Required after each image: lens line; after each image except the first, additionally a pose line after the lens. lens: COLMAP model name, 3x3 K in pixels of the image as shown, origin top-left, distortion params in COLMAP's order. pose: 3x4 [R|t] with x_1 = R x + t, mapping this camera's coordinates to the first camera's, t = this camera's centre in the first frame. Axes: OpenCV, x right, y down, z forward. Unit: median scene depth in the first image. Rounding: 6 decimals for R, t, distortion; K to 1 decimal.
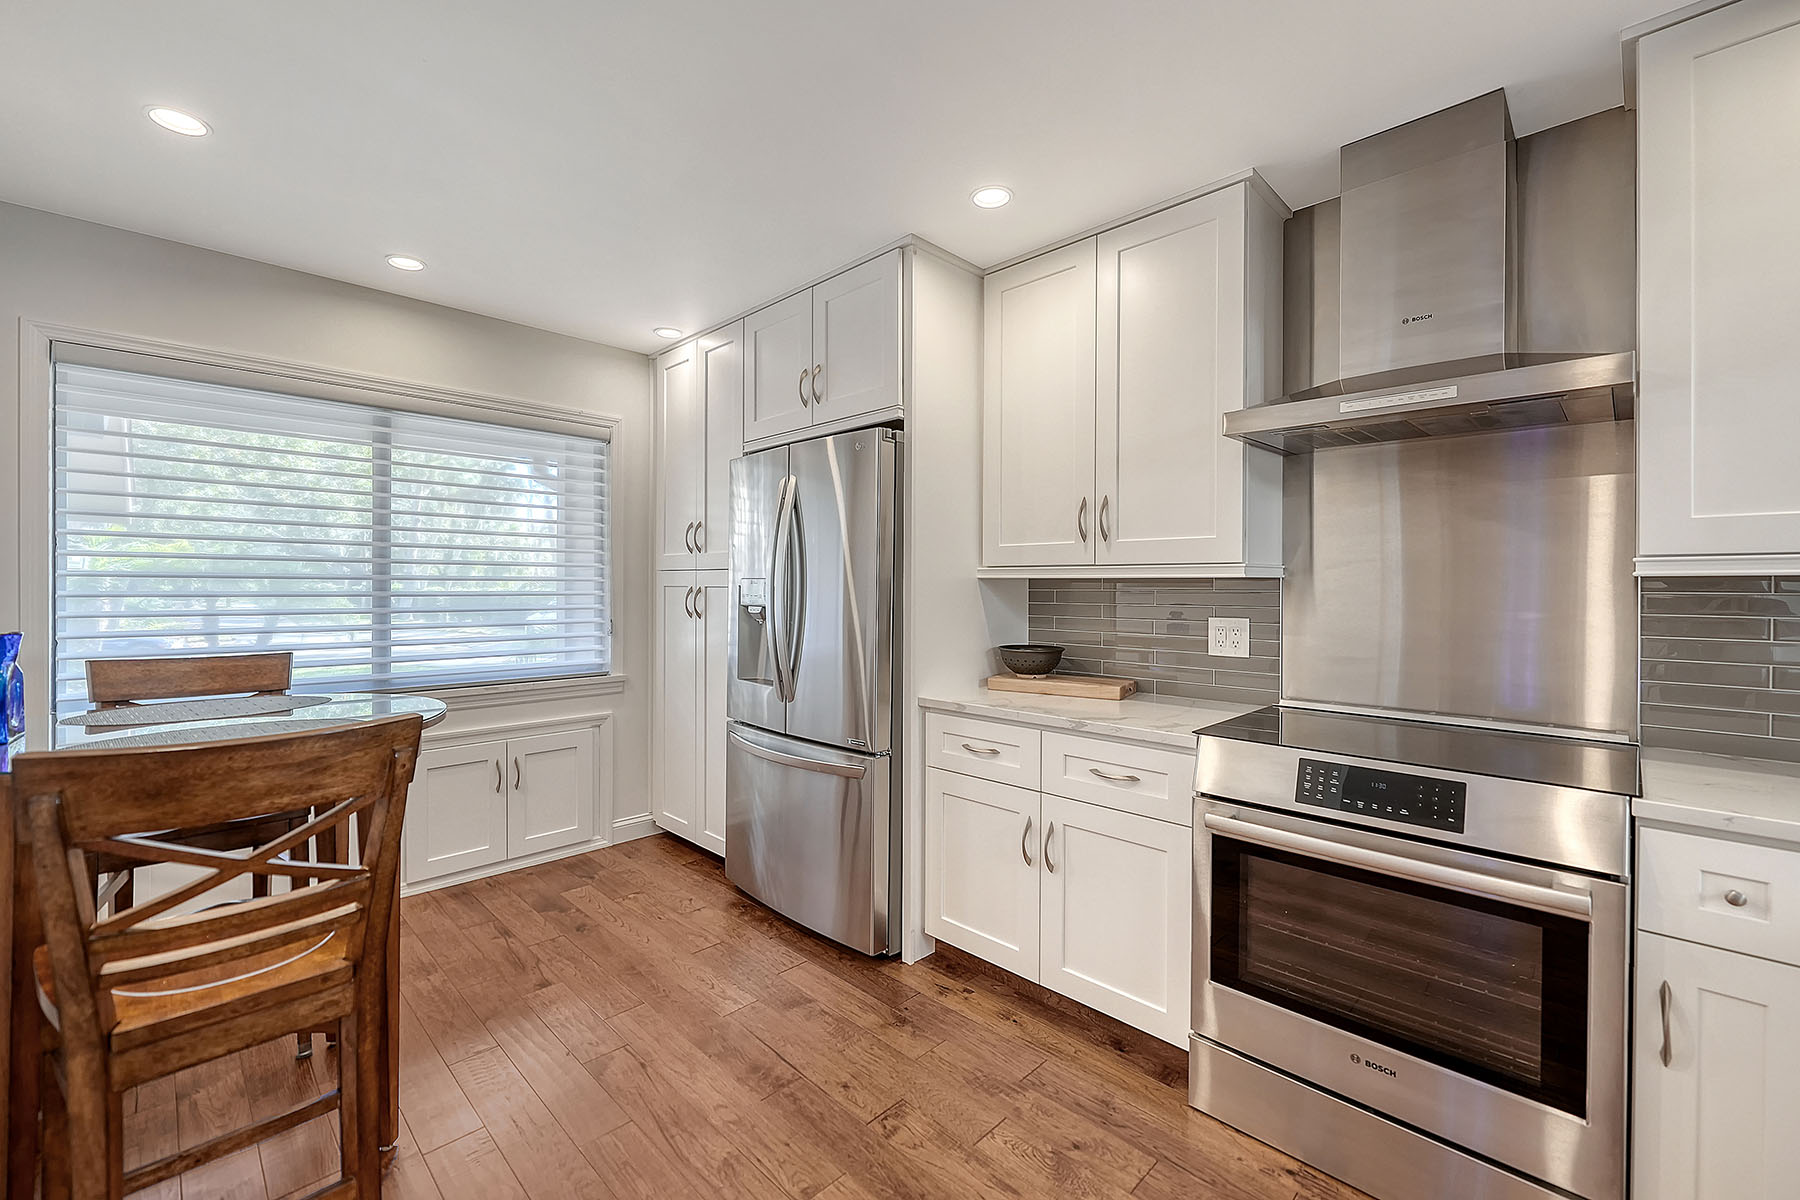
lens RADIAL K [[749.7, 0, 893.1], [0, 749.7, 594.2], [0, 0, 1]] dist [-0.006450, -0.000146]
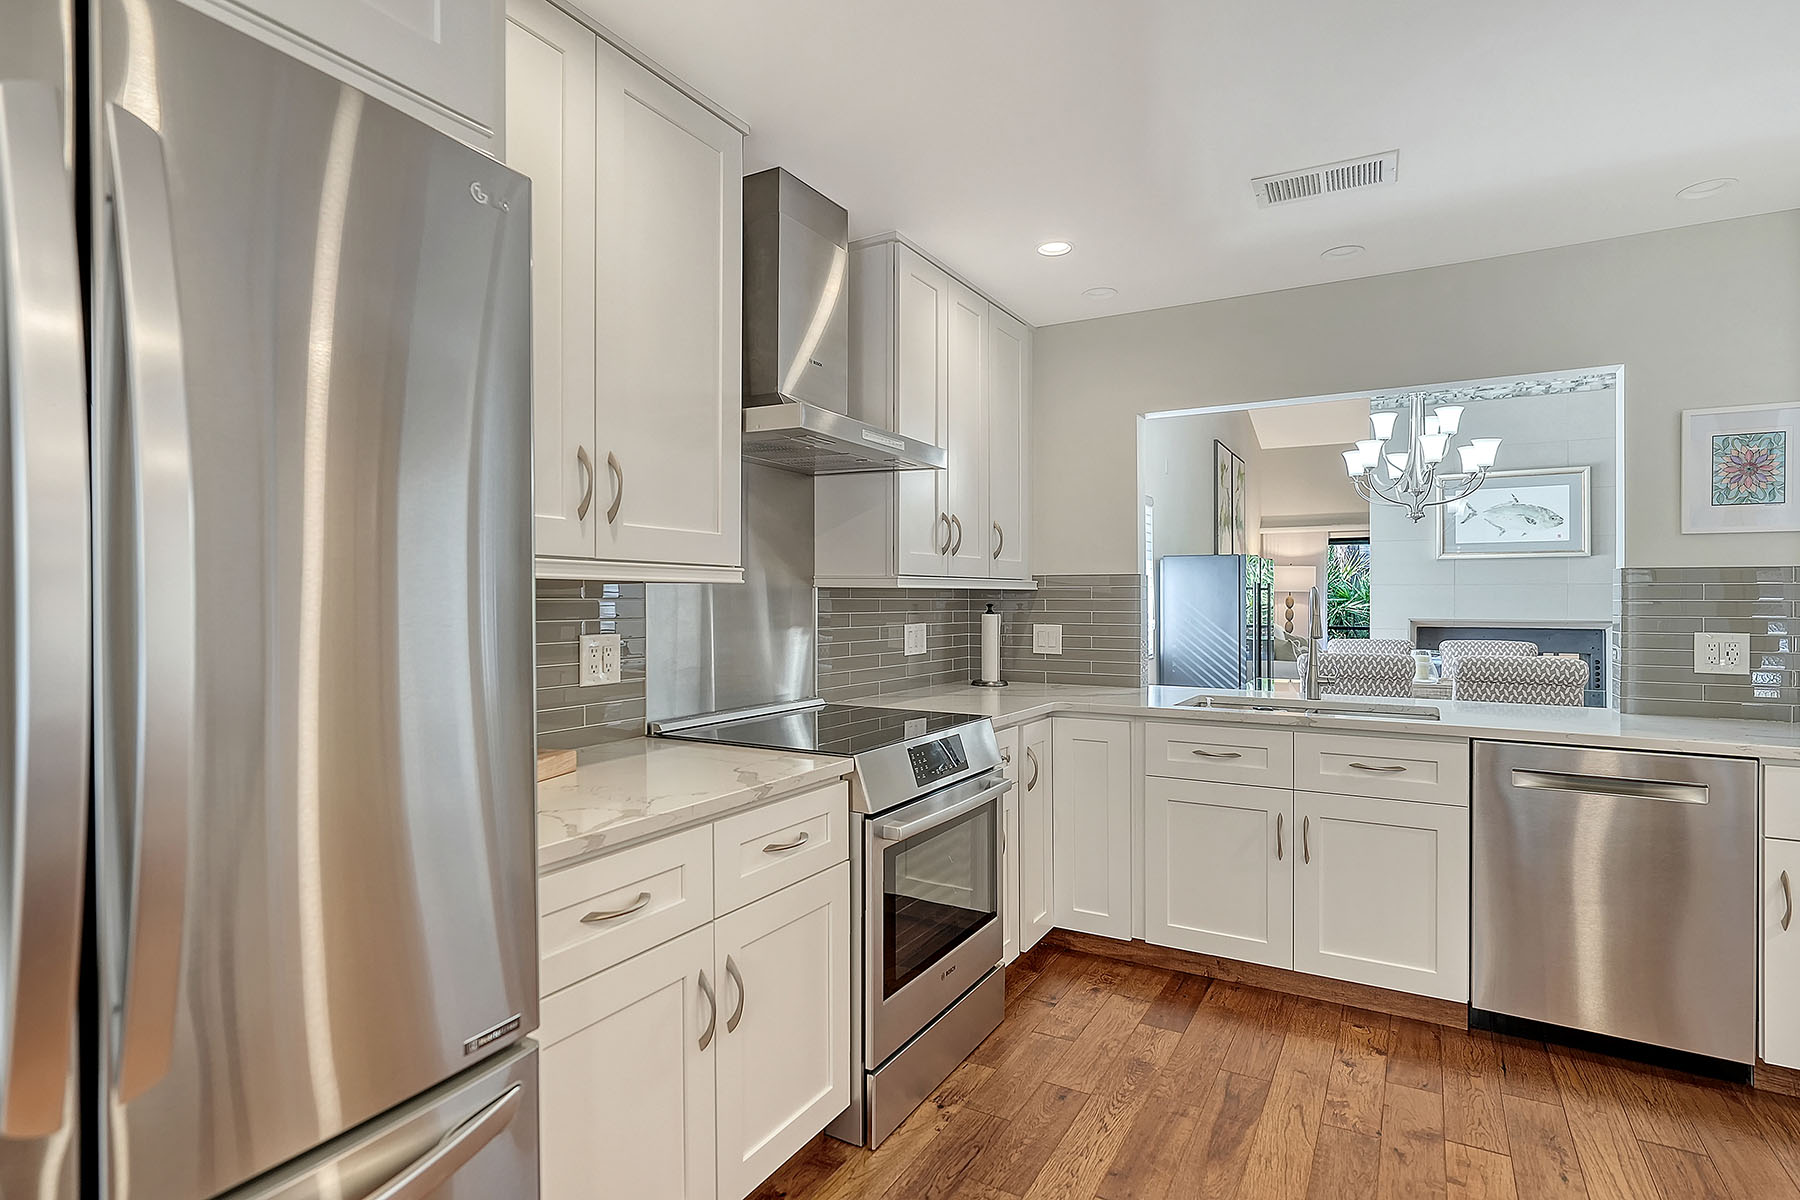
lens RADIAL K [[903.8, 0, 893.5], [0, 903.8, 598.6], [0, 0, 1]] dist [-0.000678, 0.000304]
pose [[-0.256306, -0.008177, 0.966561, -0.598768], [0.003386, 0.999950, 0.009357, -0.014635], [-0.966590, 0.005671, -0.256266, 1.084339]]
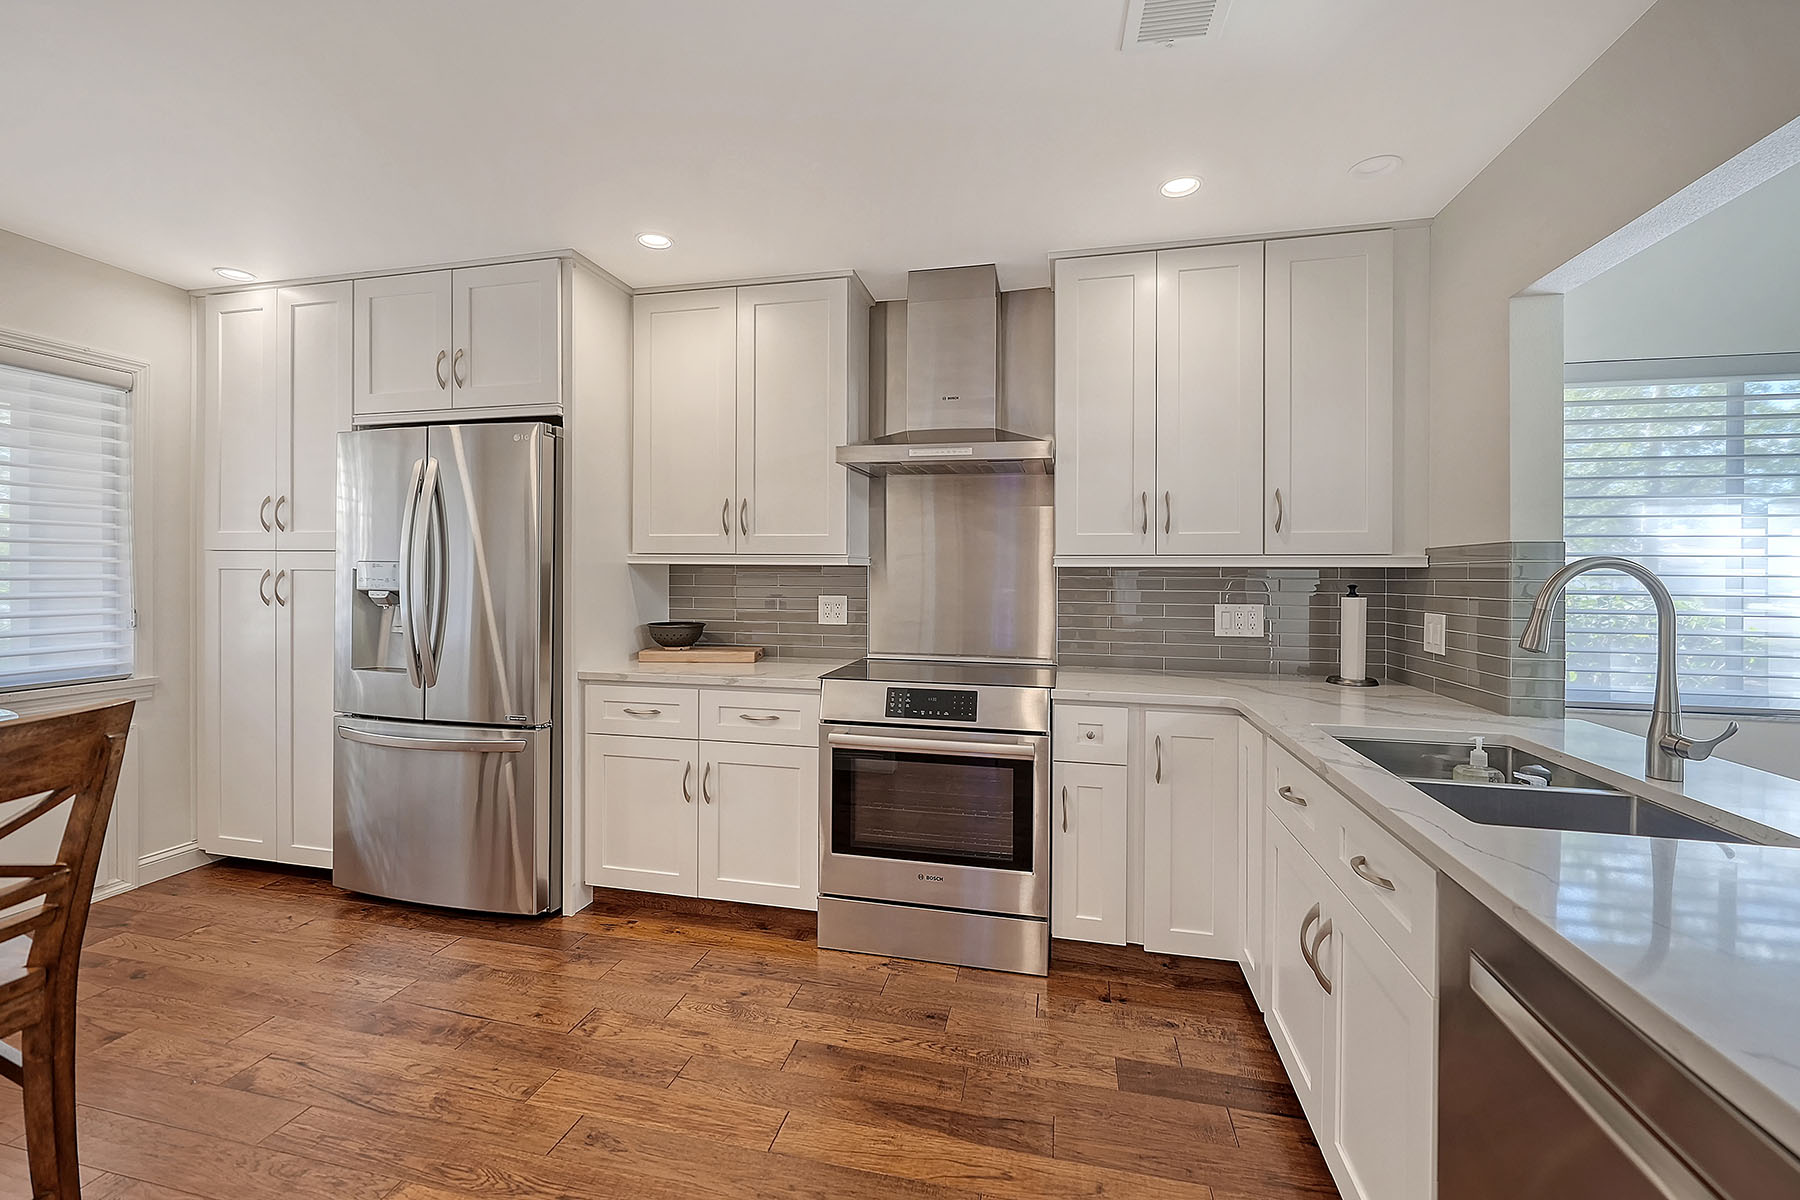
lens RADIAL K [[749.7, 0, 903.7], [0, 749.7, 577.8], [0, 0, 1]] dist [-0.006450, -0.000146]
pose [[0.845354, -0.000292, 0.534206, -0.178628], [0.001259, 0.999998, -0.001446, 0.002594], [-0.534205, 0.001895, 0.845353, -0.219729]]
